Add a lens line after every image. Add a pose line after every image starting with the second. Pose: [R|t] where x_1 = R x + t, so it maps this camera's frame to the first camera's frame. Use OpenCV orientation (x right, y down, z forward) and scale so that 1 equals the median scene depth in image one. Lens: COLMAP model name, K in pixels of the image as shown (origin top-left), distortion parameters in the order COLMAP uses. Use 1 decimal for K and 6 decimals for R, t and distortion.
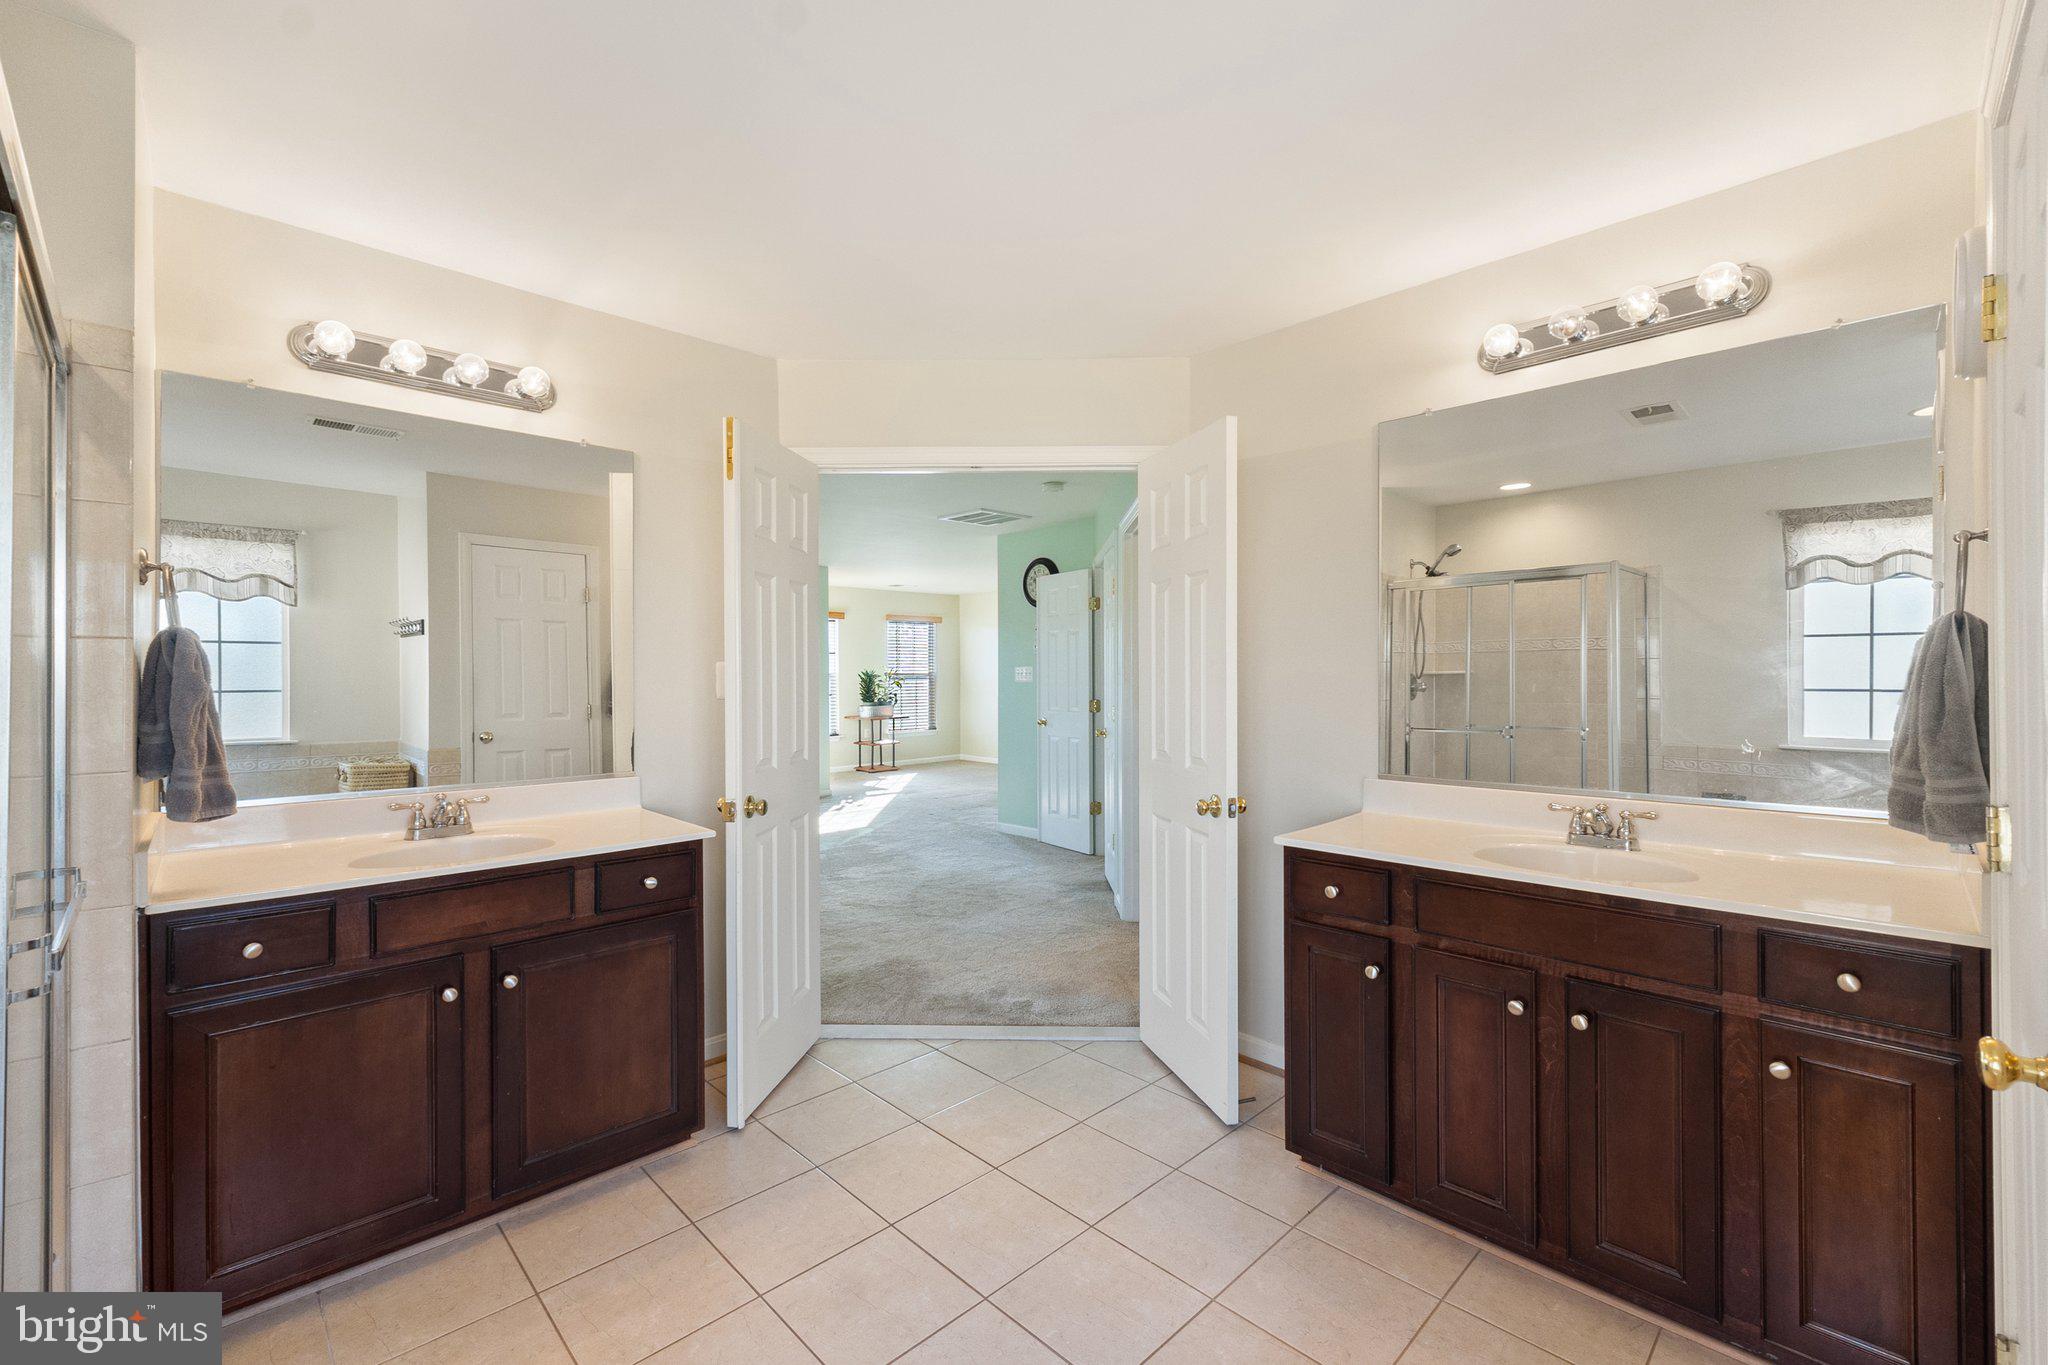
lens RADIAL K [[864.1, 0, 1024.0], [0, 864.1, 682.5], [0, 0, 1]] dist [-0.000579, -0.000021]
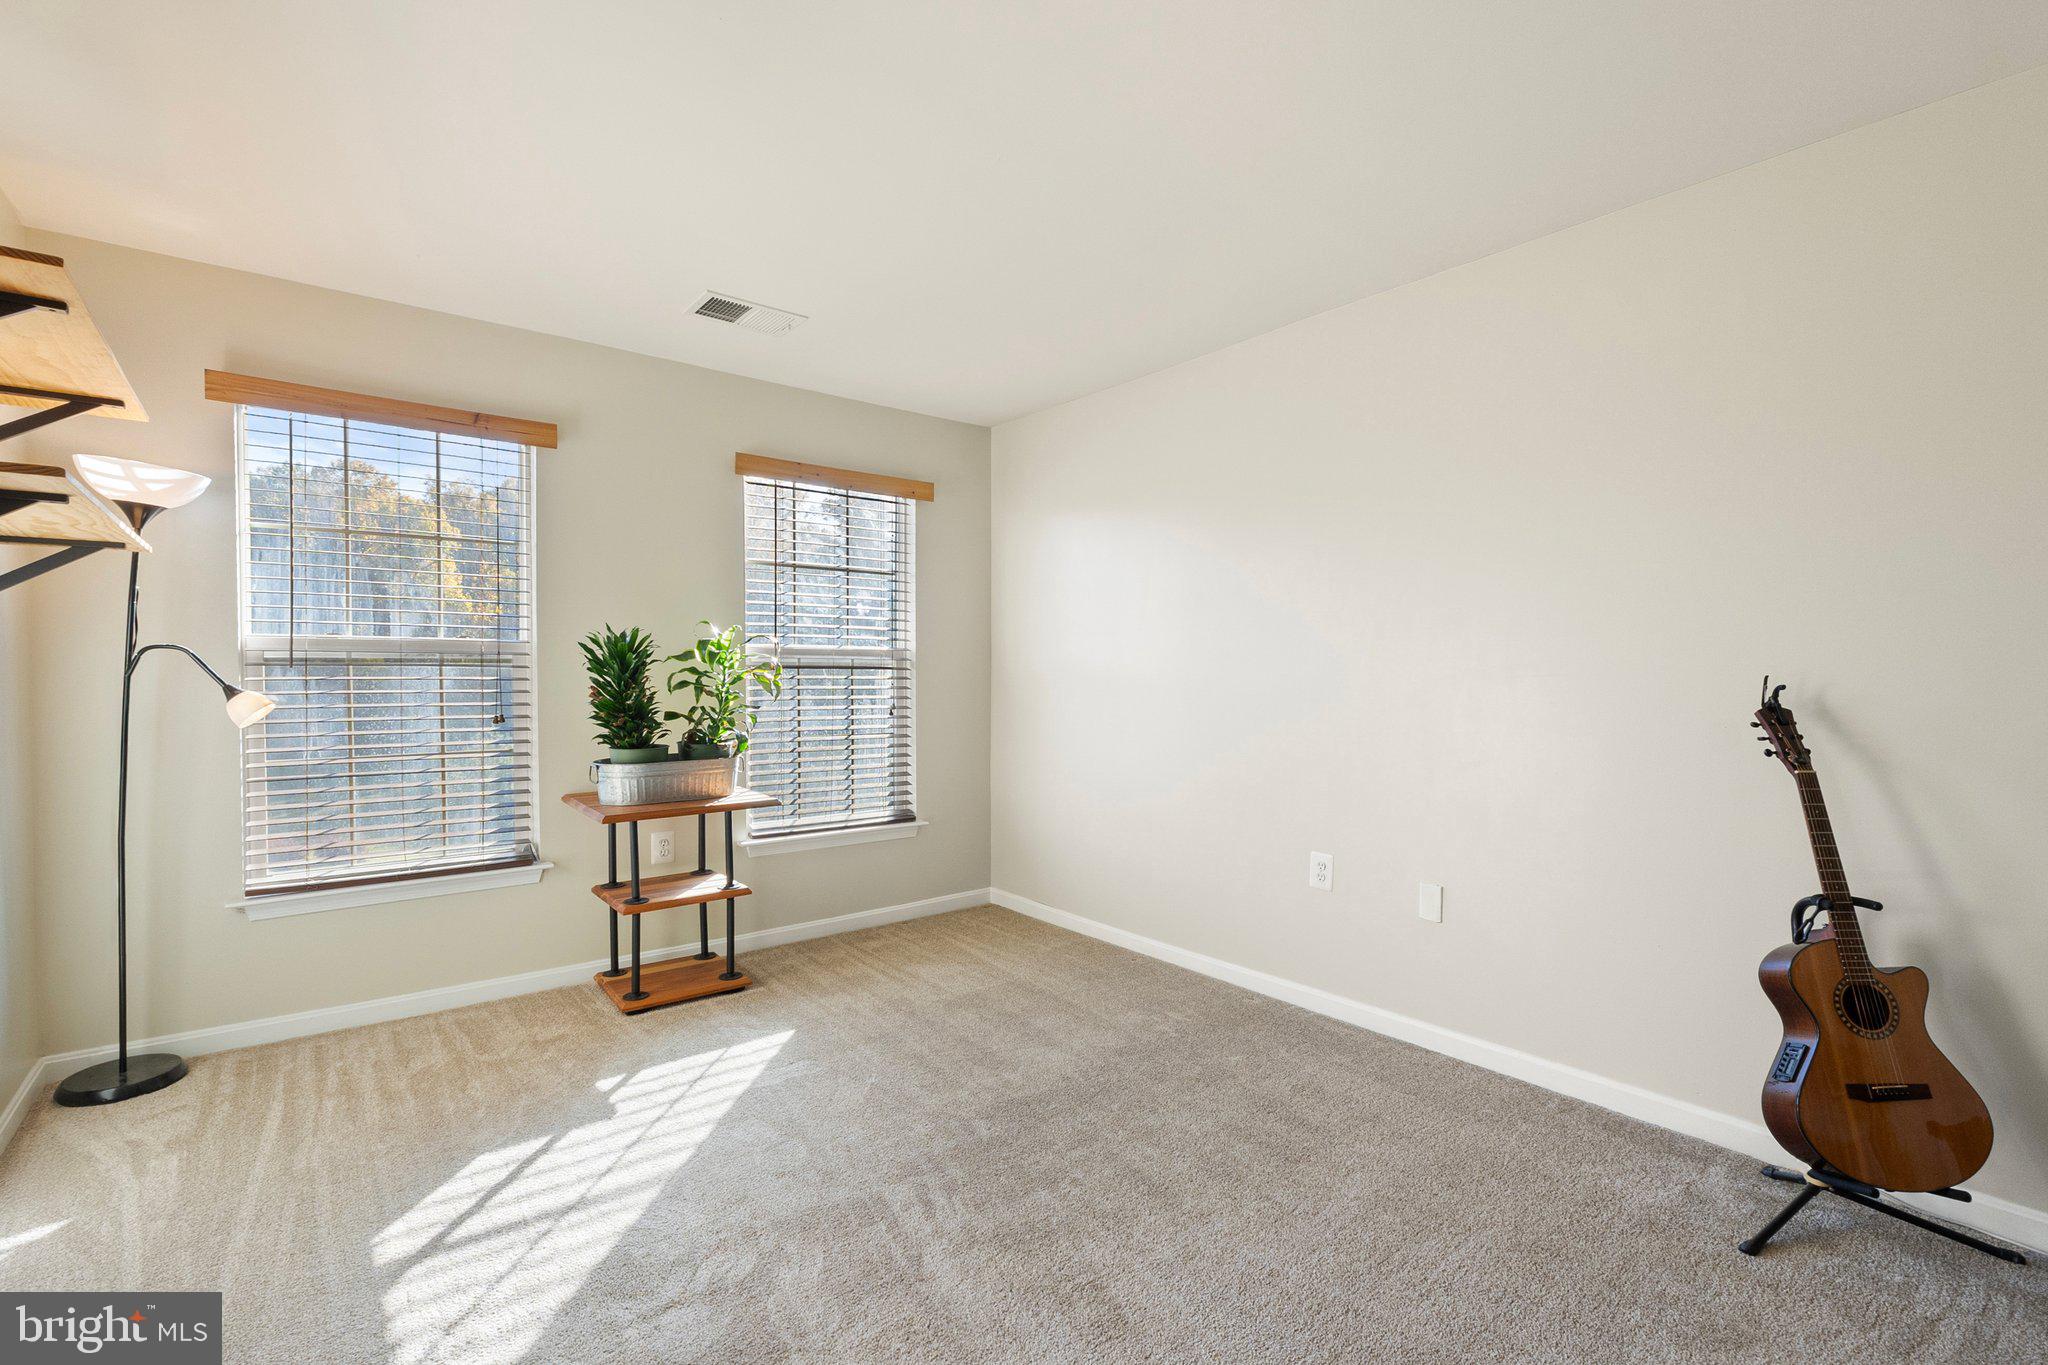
lens RADIAL K [[900.4, 0, 1024.0], [0, 900.4, 682.5], [0, 0, 1]] dist [-0.000357, -0.000041]
pose [[0.992263, 0.004285, -0.124083, -0.019824], [-0.004318, 0.999991, -0.000002, 0.001265], [0.124082, 0.000538, 0.992272, 0.722770]]
